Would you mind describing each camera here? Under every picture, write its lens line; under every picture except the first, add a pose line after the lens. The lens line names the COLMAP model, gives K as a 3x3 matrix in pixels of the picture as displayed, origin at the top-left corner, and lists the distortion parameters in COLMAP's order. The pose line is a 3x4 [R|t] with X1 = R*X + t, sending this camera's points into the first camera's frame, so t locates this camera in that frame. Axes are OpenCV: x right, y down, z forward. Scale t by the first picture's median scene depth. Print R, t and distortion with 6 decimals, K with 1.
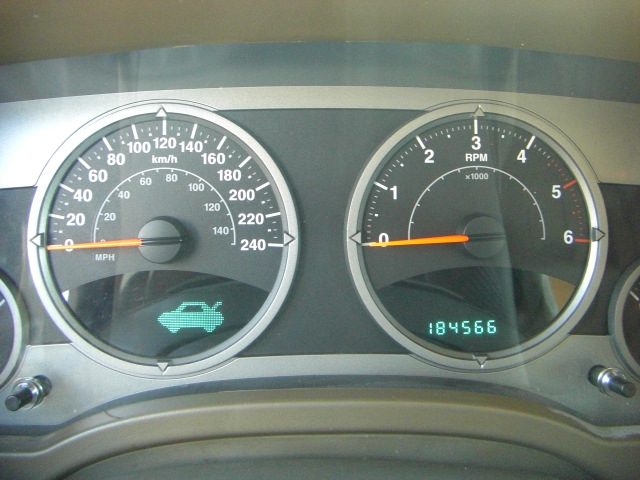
lens RADIAL K [[715.0, 0, 322.7], [0, 715.0, 238.1], [0, 0, 1]] dist [-0.140743, 0.000000]
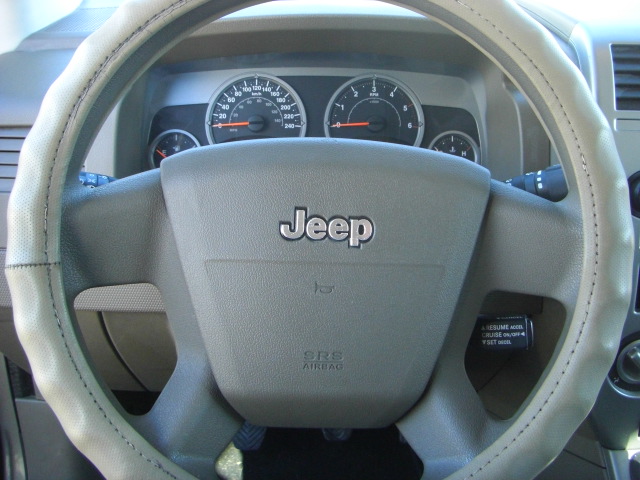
lens RADIAL K [[715.0, 0, 321.5], [0, 715.0, 236.8], [0, 0, 1]] dist [-0.140743, 0.000000]
pose [[0.999958, 0.009165, -0.000617, 0.028476], [-0.009152, 0.999783, 0.018715, 0.375413], [0.000789, -0.018709, 0.999825, -1.689205]]
